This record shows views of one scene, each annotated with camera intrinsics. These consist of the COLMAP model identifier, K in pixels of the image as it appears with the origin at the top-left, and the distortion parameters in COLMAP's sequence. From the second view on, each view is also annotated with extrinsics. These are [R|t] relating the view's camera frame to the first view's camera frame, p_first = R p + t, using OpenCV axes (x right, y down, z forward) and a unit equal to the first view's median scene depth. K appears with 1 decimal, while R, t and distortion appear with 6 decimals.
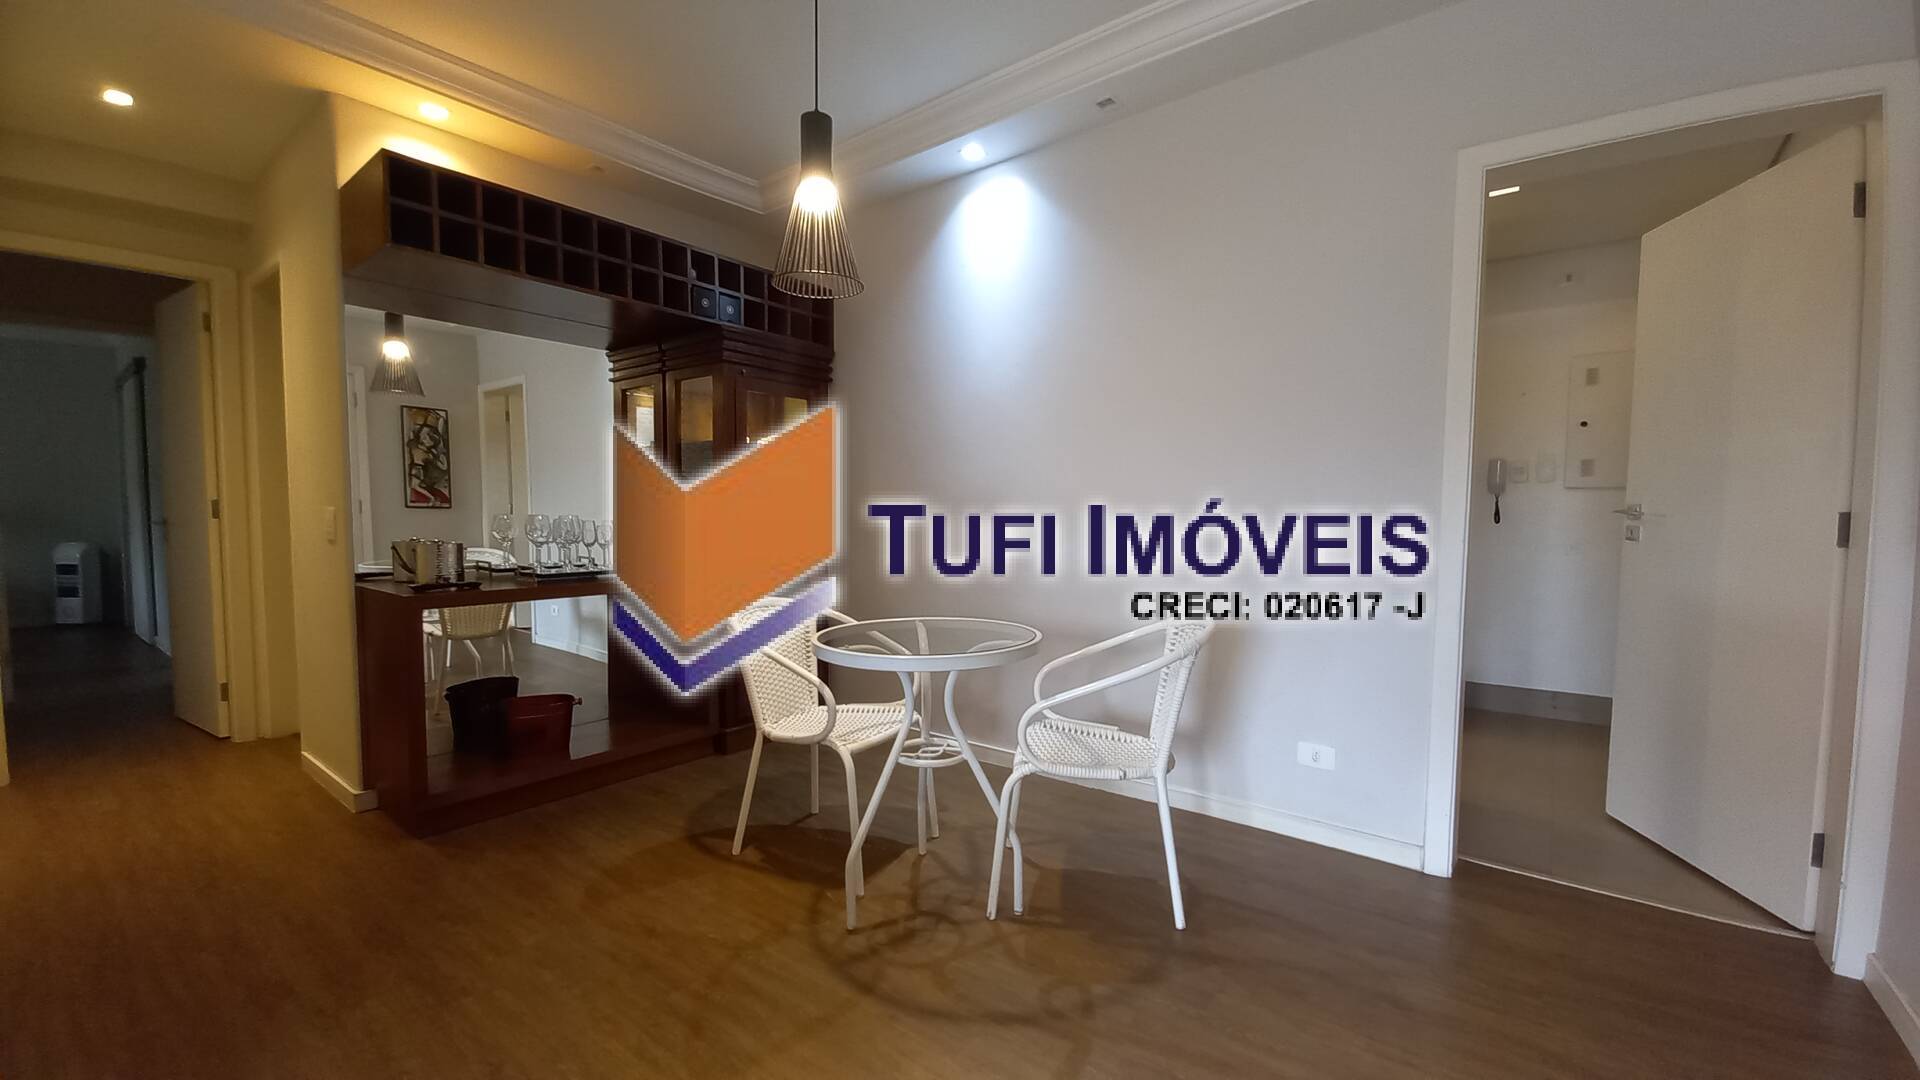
lens RADIAL K [[756.3, 0, 961.6], [0, 756.3, 556.5], [0, 0, 1]] dist [0.026113, -0.019390]
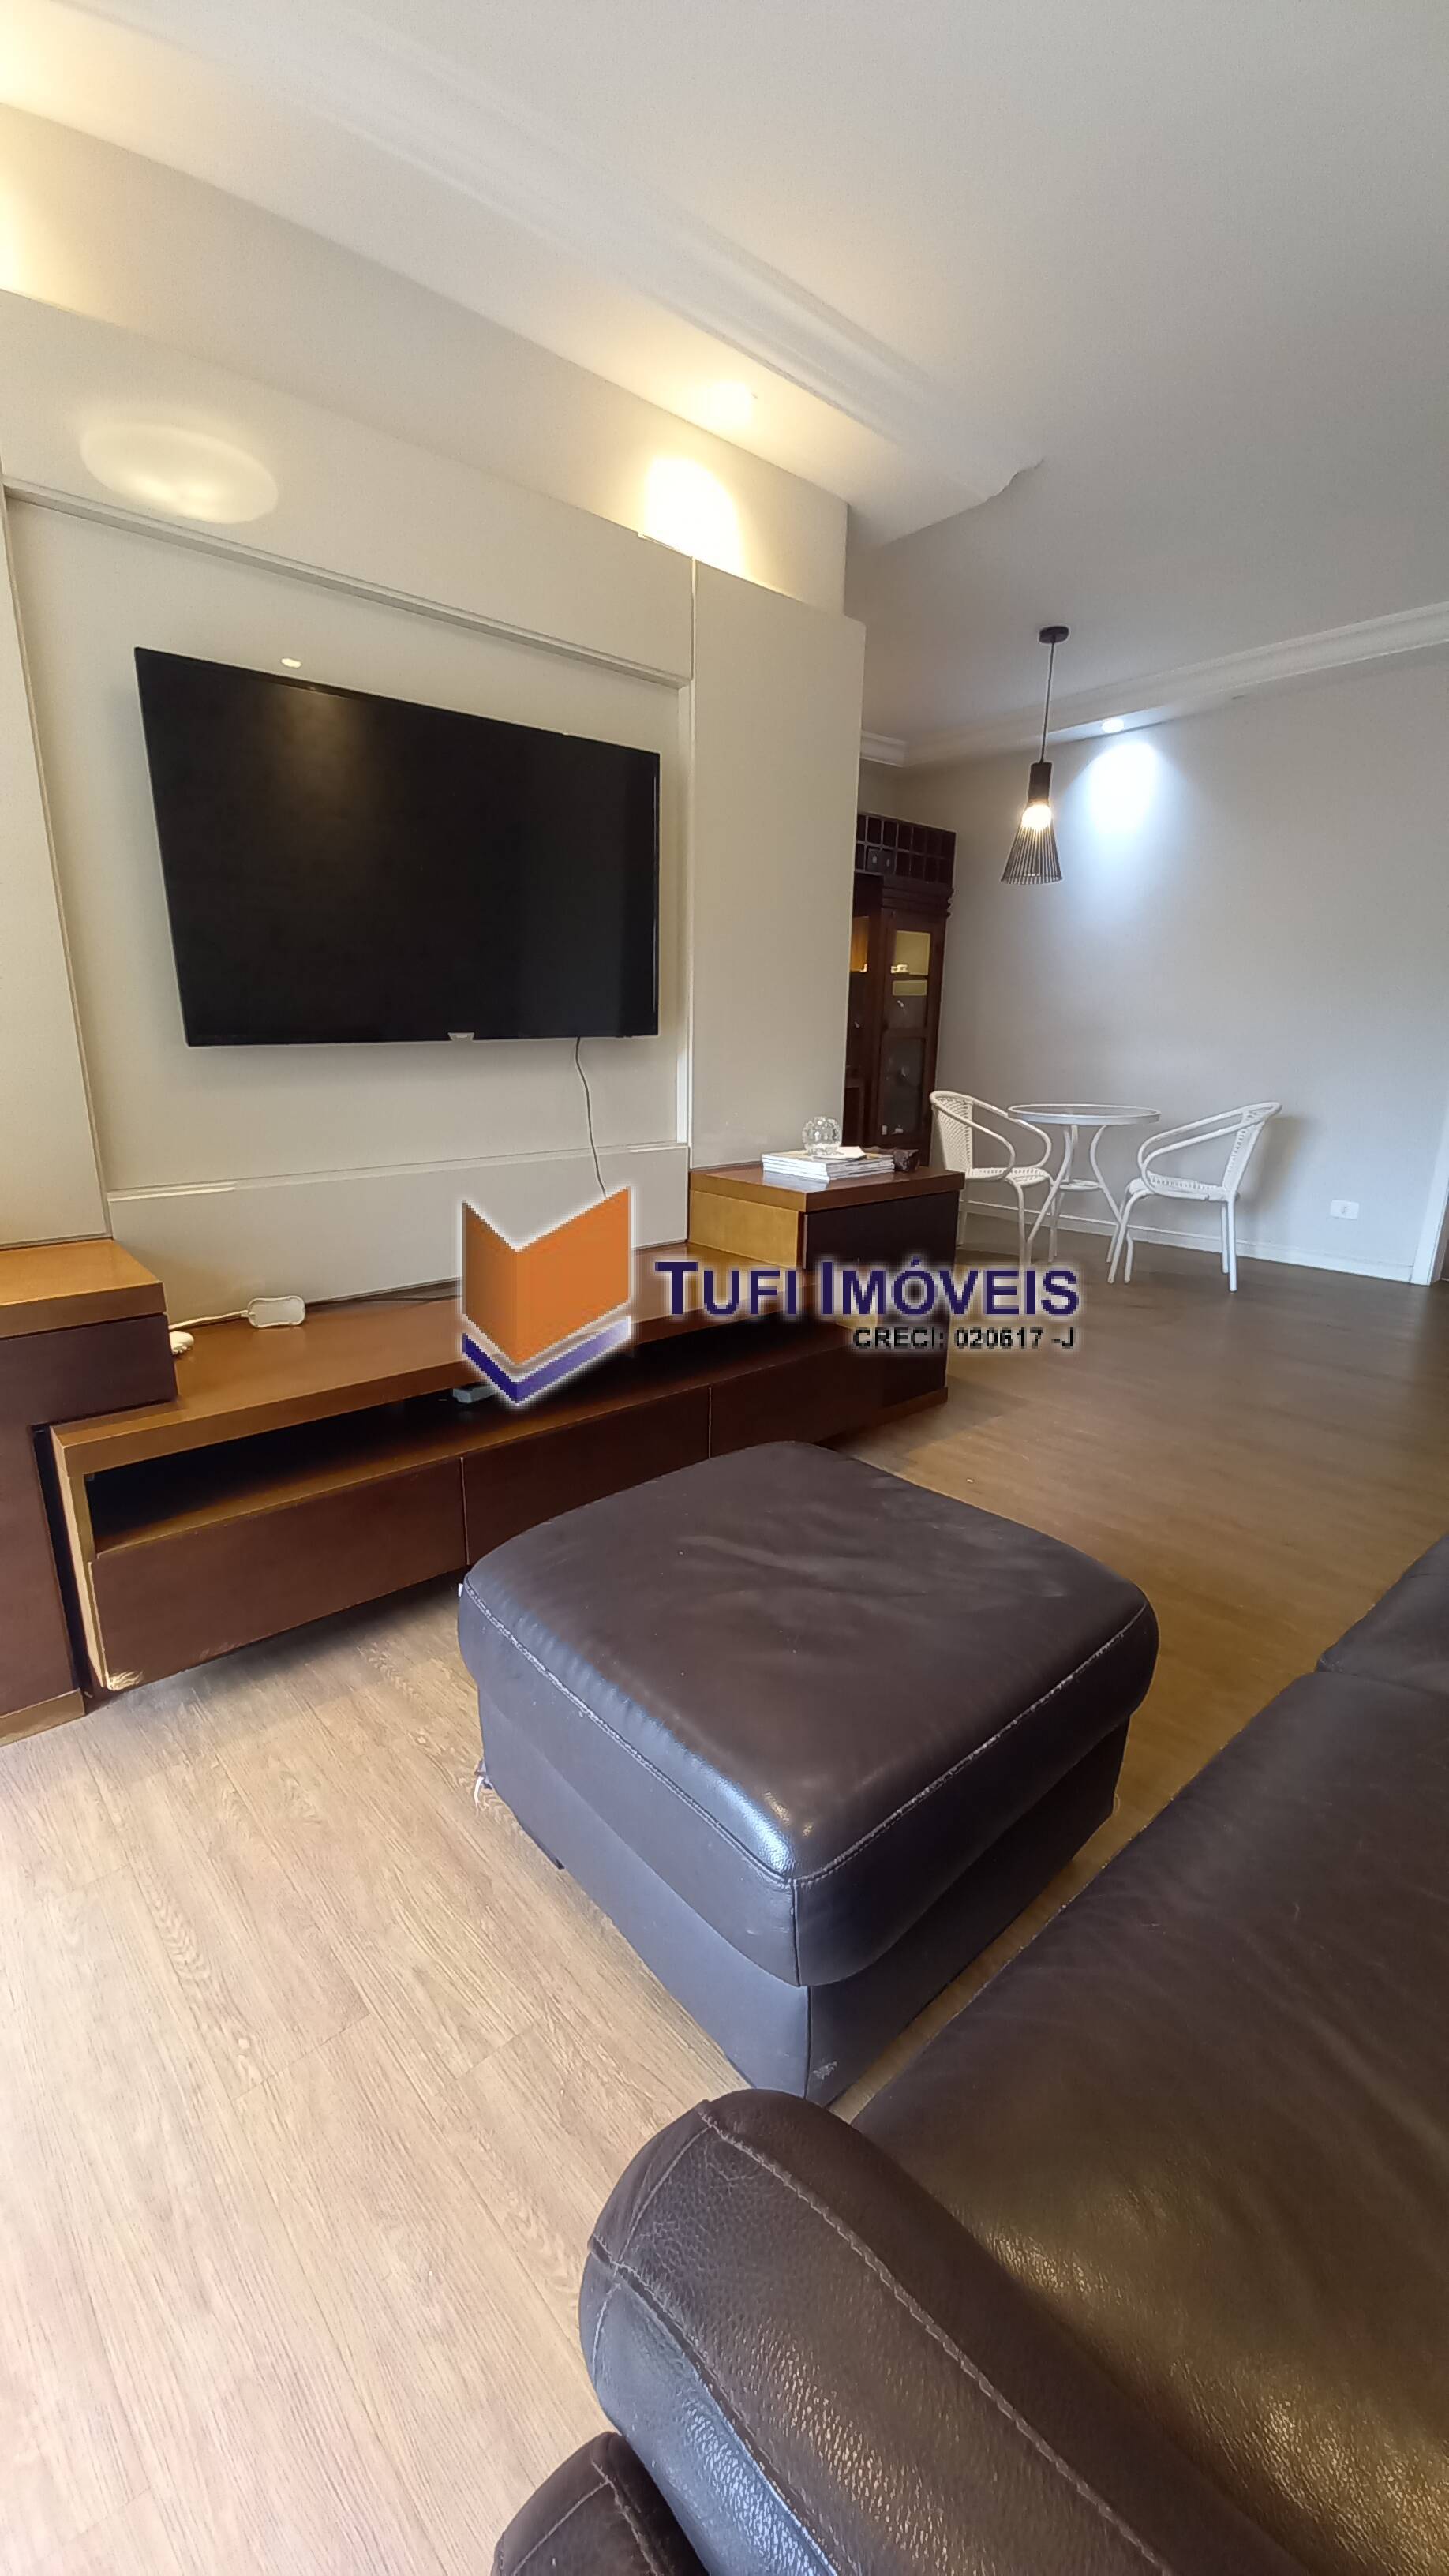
lens RADIAL K [[1014.8, 0, 698.3], [0, 1014.8, 1294.0], [0, 0, 1]] dist [0.026113, -0.019390]
pose [[0.982484, 0.052209, -0.178885, -0.398220], [-0.015527, 0.979548, 0.200611, 0.057686], [0.185700, -0.194320, 0.963201, -1.180228]]
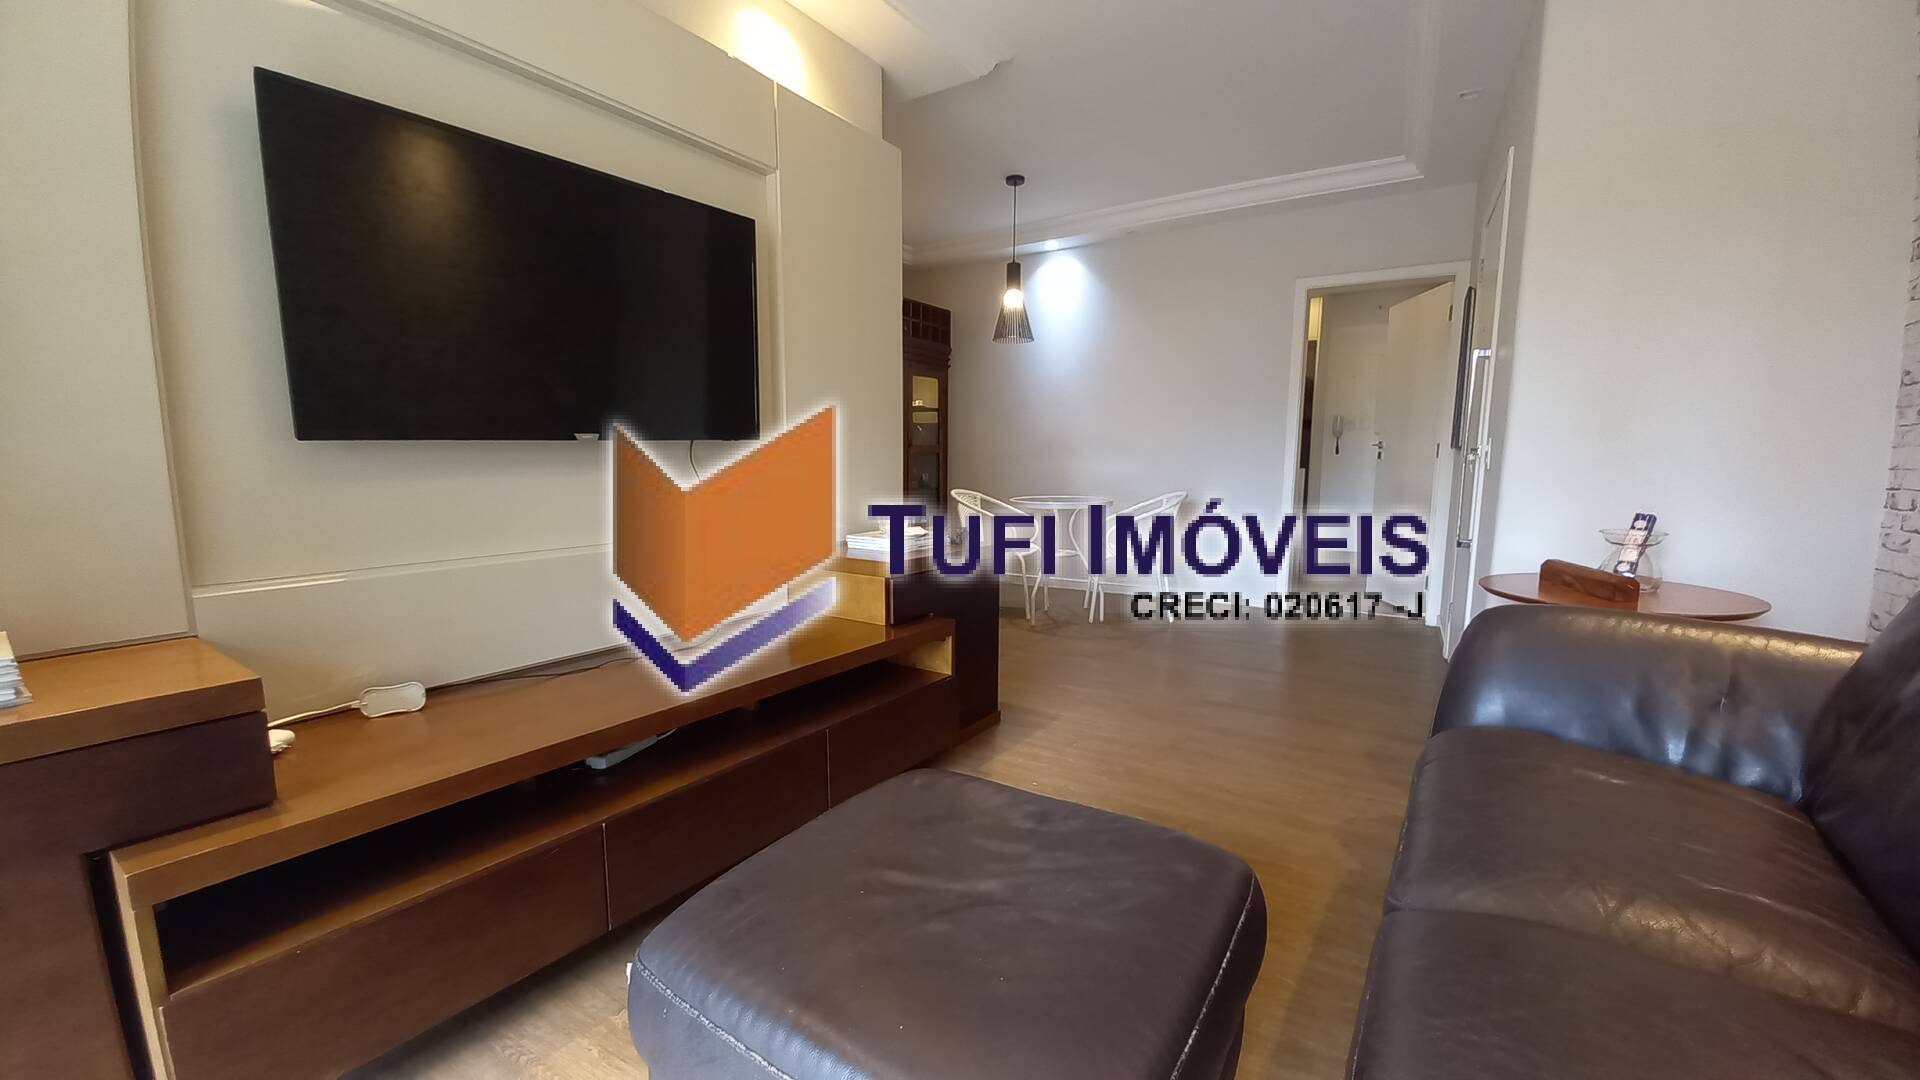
lens RADIAL K [[754.8, 0, 967.2], [0, 754.8, 550.6], [0, 0, 1]] dist [0.007997, -0.003773]
pose [[0.995302, -0.012256, 0.096040, -0.489002], [0.005550, 0.997547, 0.069785, 0.086544], [-0.096659, -0.068924, 0.992928, -1.084103]]
